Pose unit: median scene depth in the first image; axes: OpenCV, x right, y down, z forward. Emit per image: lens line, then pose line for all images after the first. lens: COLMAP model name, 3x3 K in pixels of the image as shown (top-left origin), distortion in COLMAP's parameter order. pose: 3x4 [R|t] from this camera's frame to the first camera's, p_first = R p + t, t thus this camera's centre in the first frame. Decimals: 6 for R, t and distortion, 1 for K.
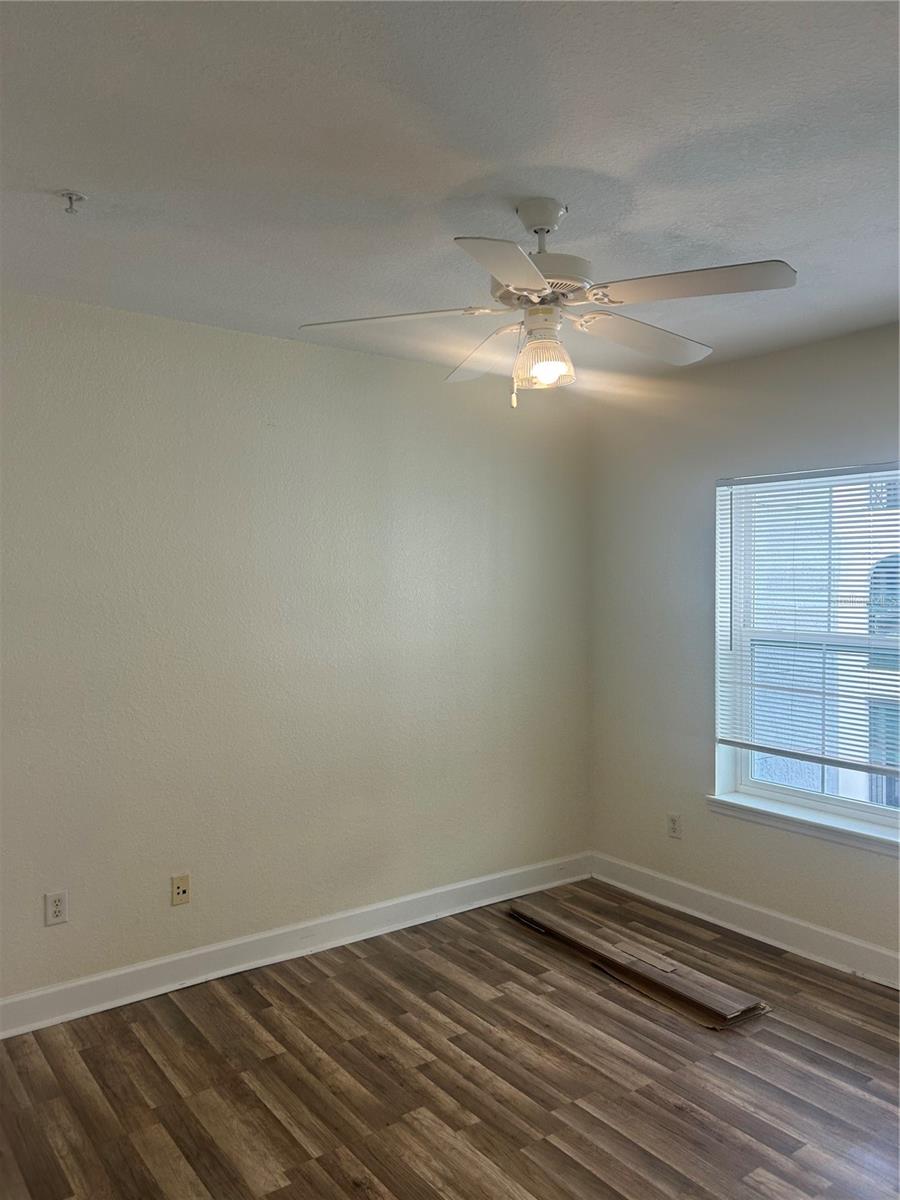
lens RADIAL K [[899.5, 0, 450.0], [0, 899.5, 600.0], [0, 0, 1]] dist [0.046673, -0.053675]
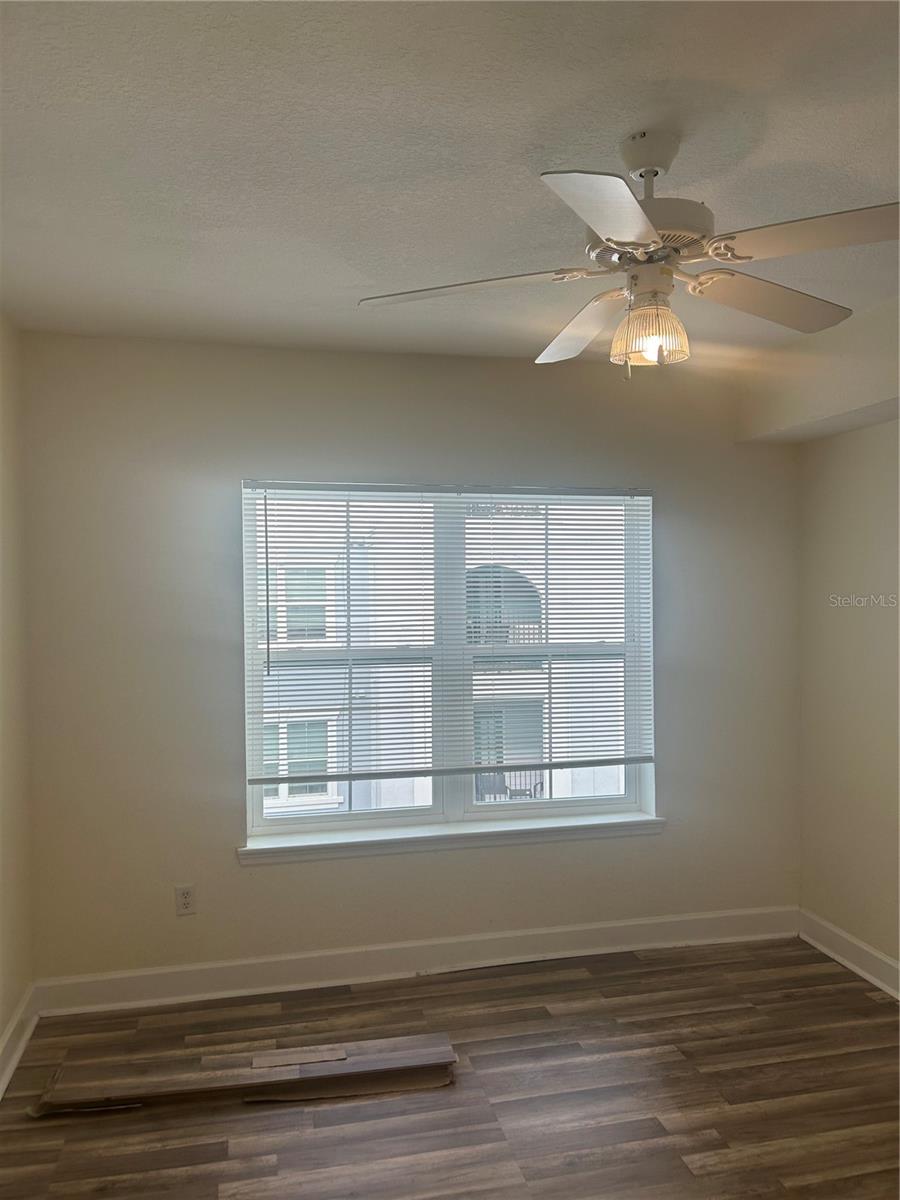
lens RADIAL K [[899.5, 0, 450.0], [0, 899.5, 600.0], [0, 0, 1]] dist [0.046673, -0.053675]
pose [[0.396519, -0.015539, 0.917895, -0.459884], [0.028189, 0.999591, 0.004745, -0.018124], [-0.917594, 0.023993, 0.396795, 0.524860]]
